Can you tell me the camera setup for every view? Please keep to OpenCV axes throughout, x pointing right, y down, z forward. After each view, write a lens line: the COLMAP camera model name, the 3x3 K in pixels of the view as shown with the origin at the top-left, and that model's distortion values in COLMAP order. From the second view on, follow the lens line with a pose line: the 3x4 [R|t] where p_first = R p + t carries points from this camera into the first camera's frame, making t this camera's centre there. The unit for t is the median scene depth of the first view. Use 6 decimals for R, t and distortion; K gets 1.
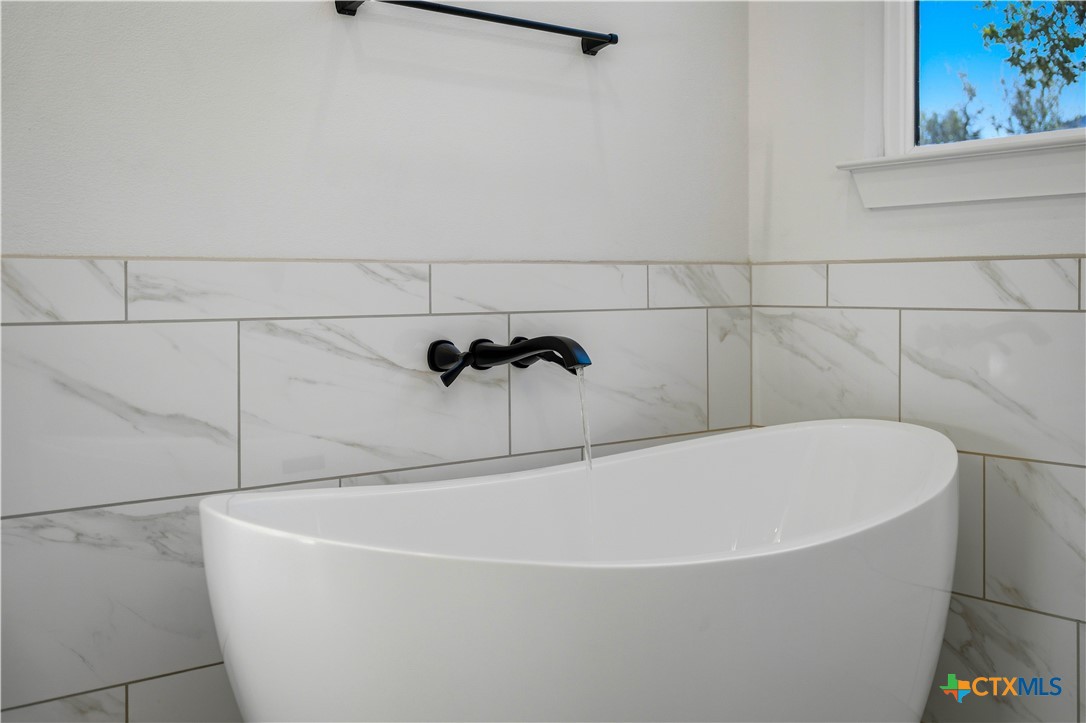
lens RADIAL K [[1180.1, 0, 543.0], [0, 1180.1, 361.5], [0, 0, 1]] dist [-0.010258, -0.004592]
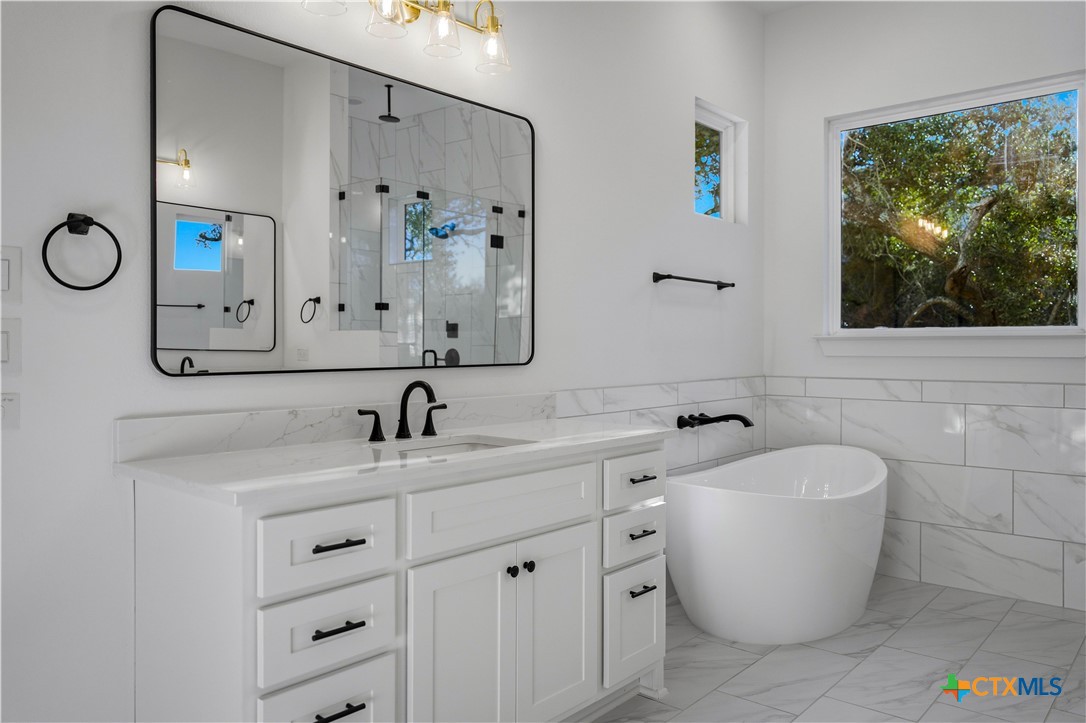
lens RADIAL K [[792.7, 0, 543.0], [0, 792.7, 361.5], [0, 0, 1]] dist [-0.111221, -0.000844]
pose [[0.986508, 0.002497, 0.163693, -0.562257], [0.005465, 0.998824, -0.048172, -0.047169], [-0.163621, 0.048416, 0.985335, -0.473862]]
